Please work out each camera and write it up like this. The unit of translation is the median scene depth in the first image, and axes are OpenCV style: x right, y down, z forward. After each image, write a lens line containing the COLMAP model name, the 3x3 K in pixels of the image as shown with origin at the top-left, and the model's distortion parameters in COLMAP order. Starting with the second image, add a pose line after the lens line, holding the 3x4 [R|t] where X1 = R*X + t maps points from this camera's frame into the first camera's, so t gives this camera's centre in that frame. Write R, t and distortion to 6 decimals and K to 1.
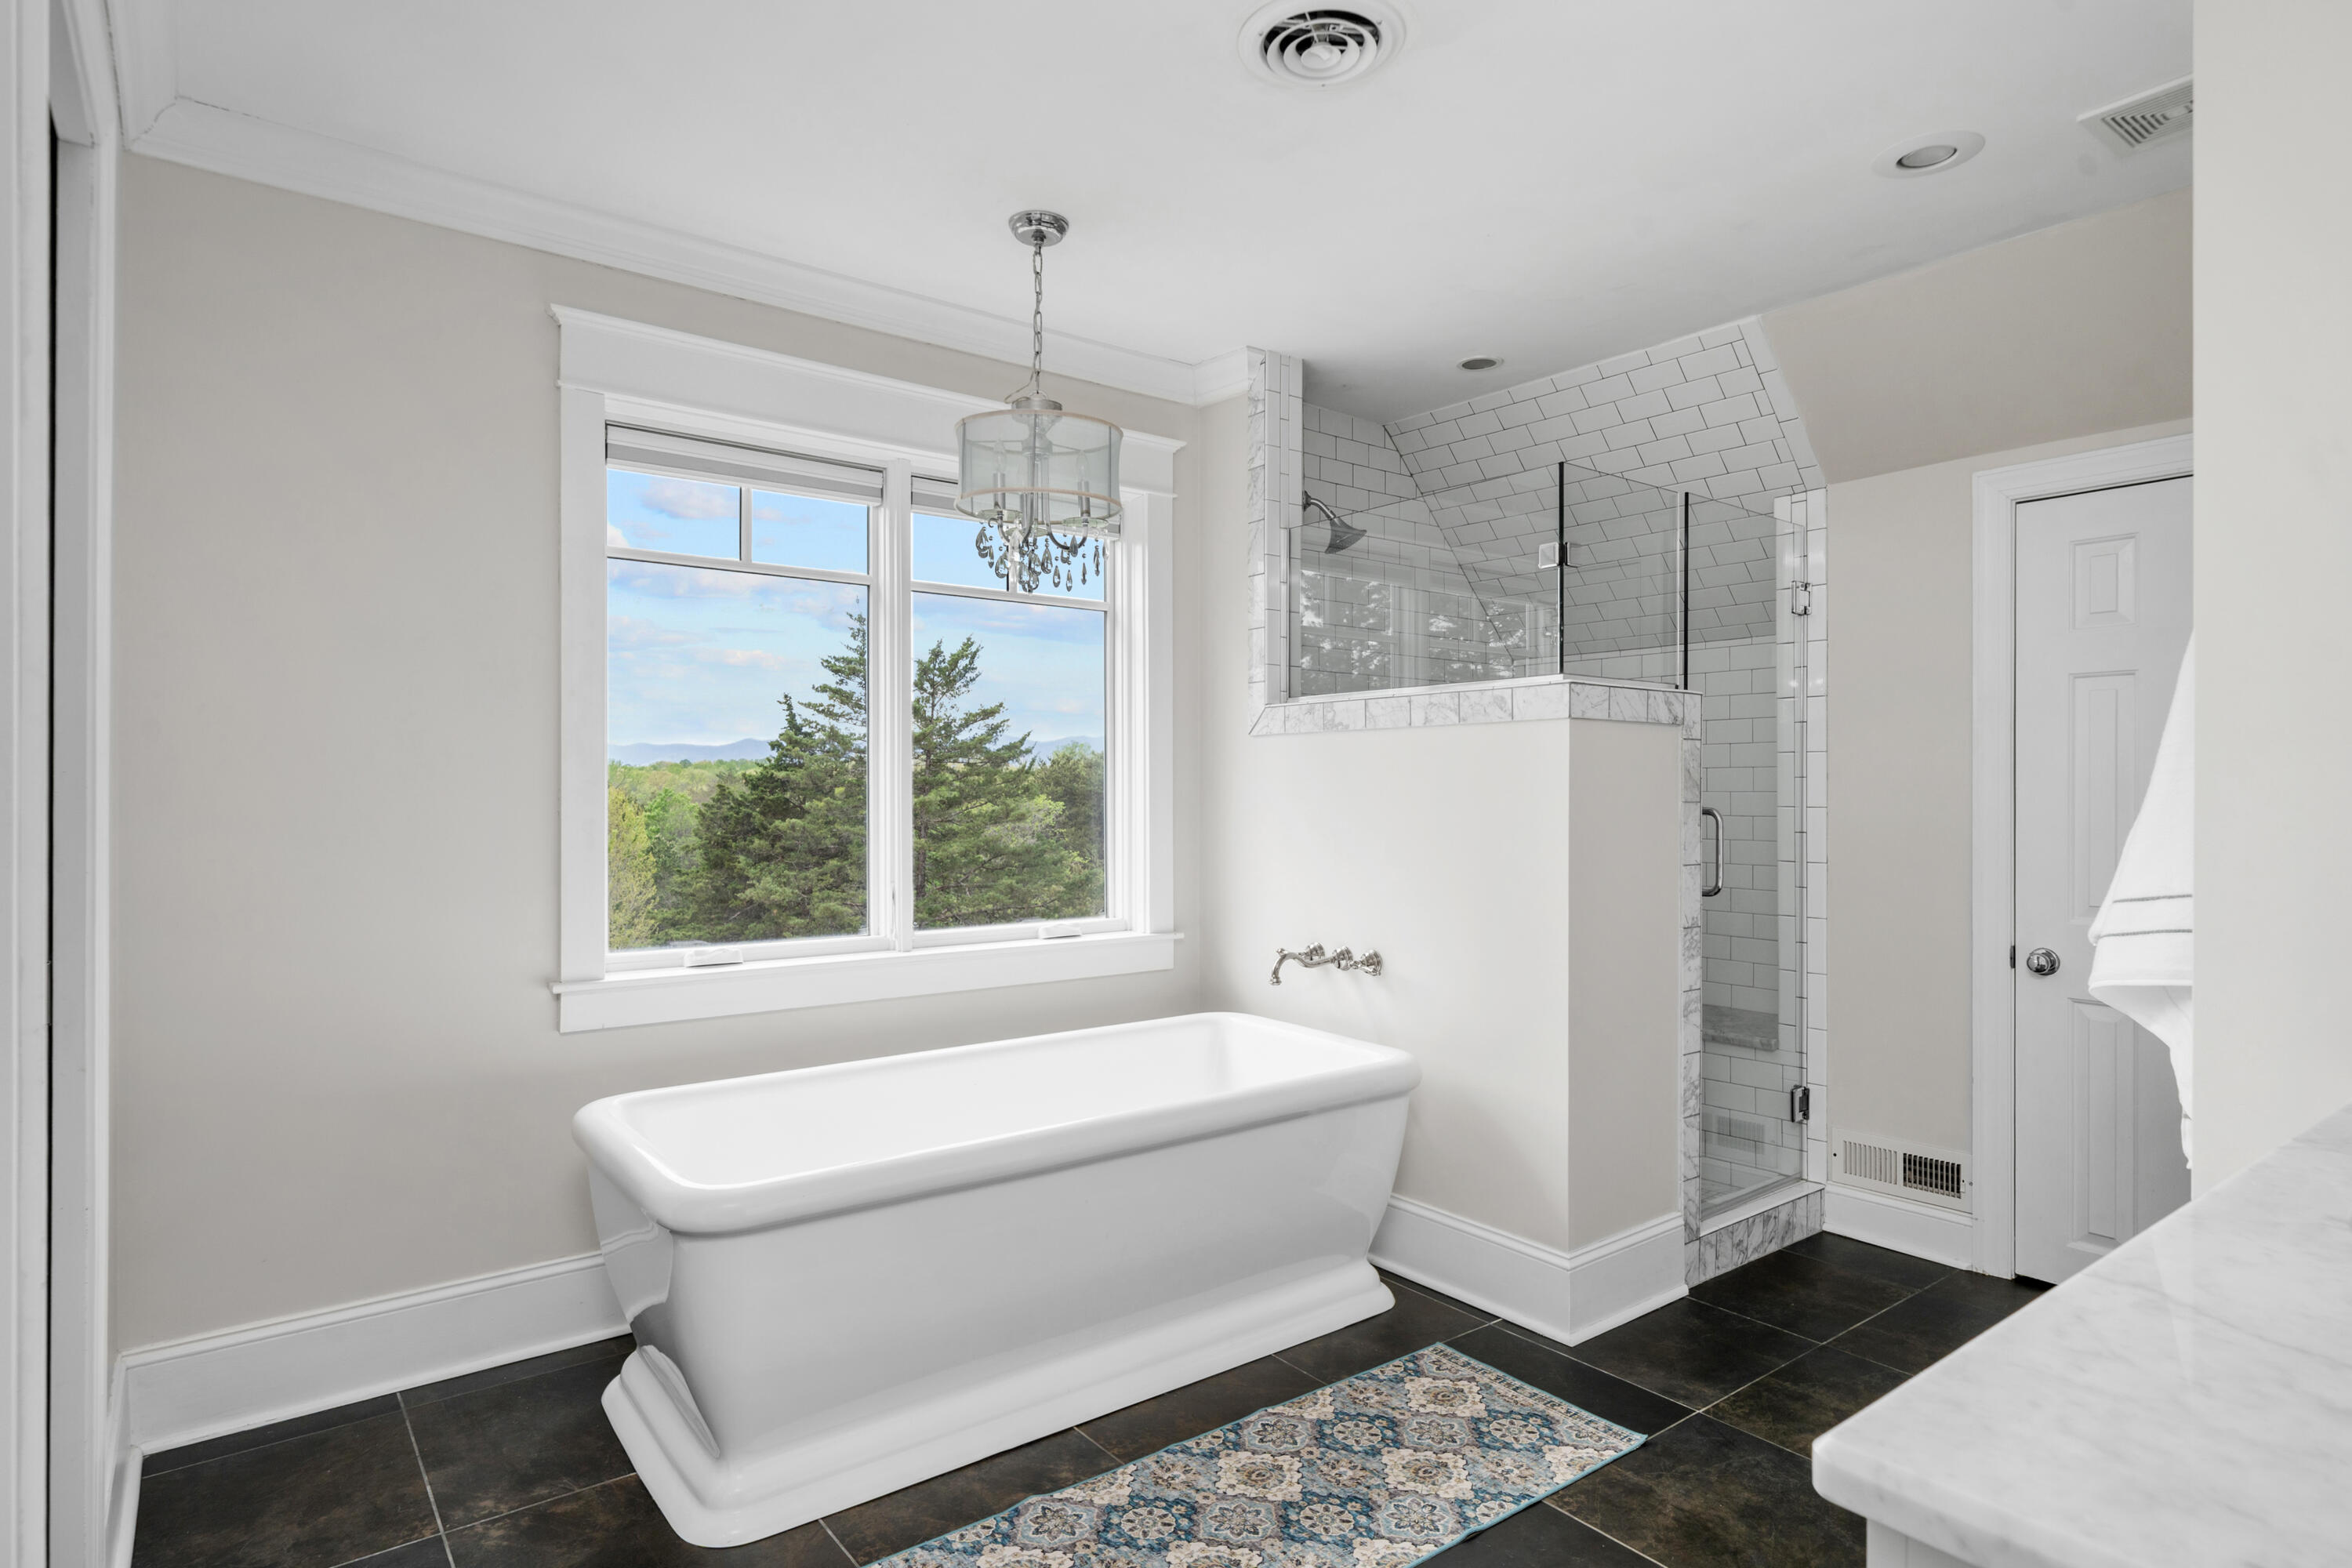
lens RADIAL K [[1226.5, 0, 1174.8], [0, 1226.5, 786.2], [0, 0, 1]] dist [-0.001167, -0.000210]
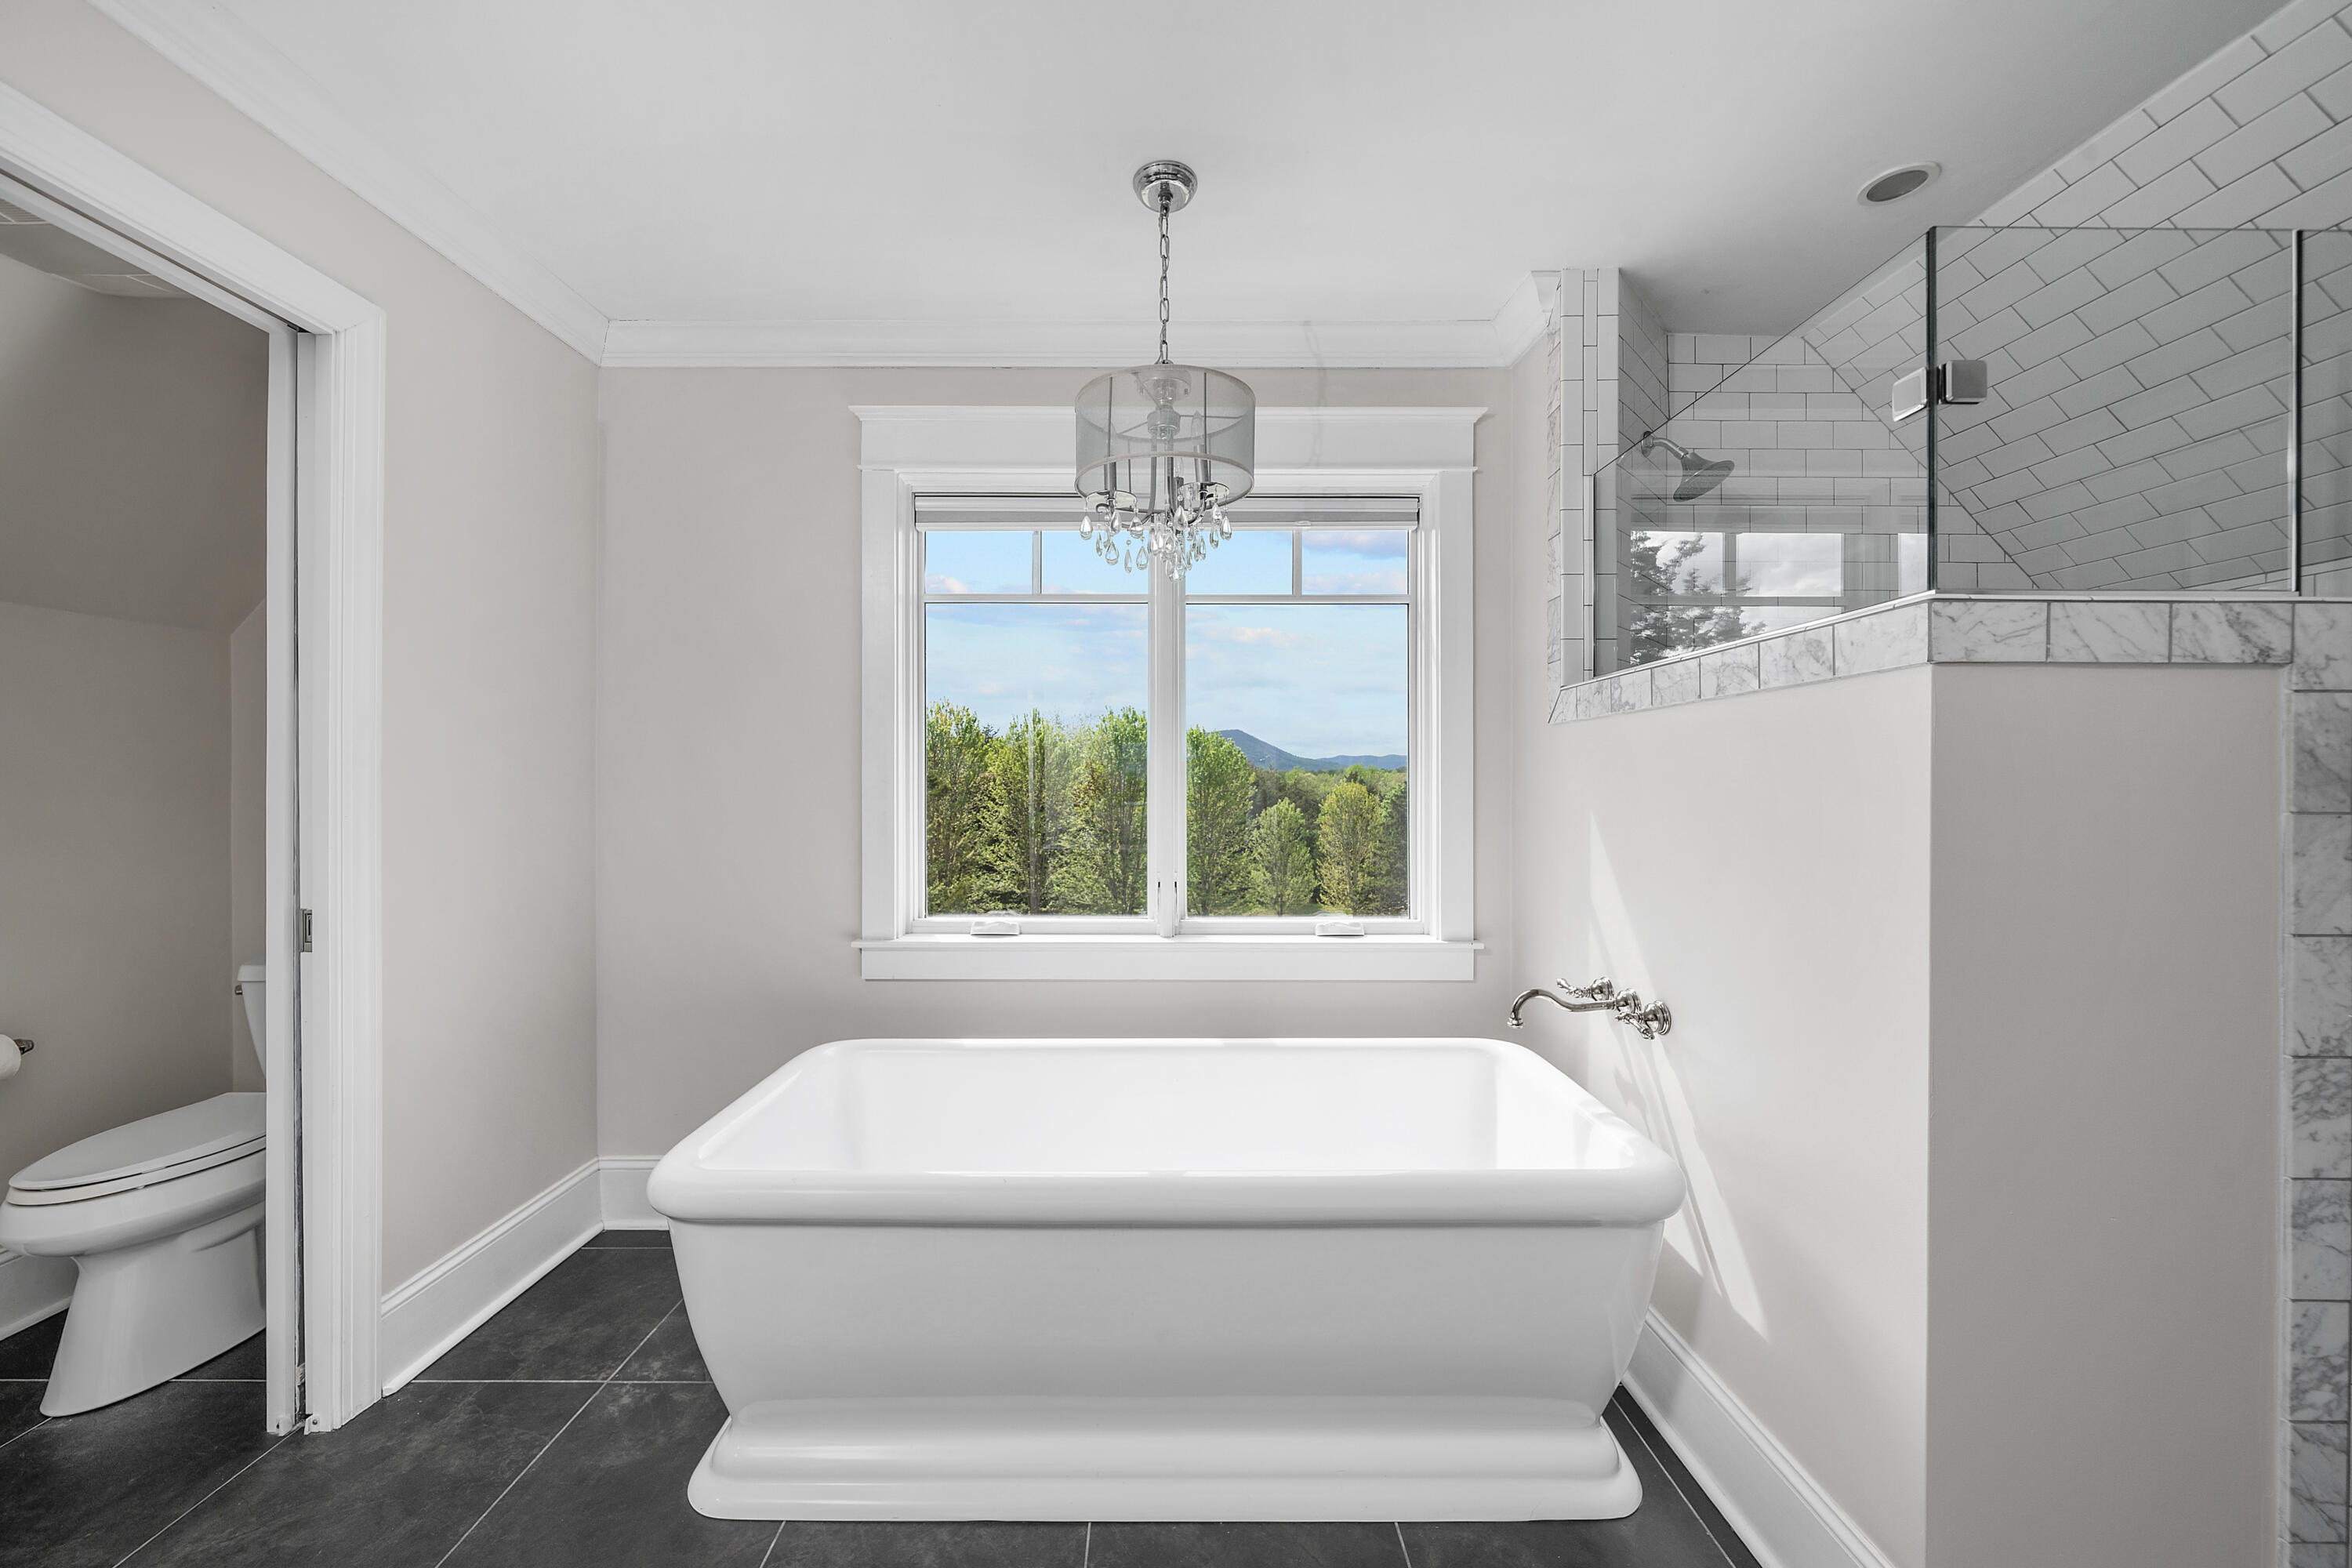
lens RADIAL K [[857.2, 0, 1173.7], [0, 857.2, 784.1], [0, 0, 1]] dist [-0.002665, -0.000268]
pose [[0.796715, -0.000831, -0.604355, 0.253675], [0.001212, 0.999999, 0.000222, 0.000017], [0.604354, -0.000909, 0.796715, 0.423955]]
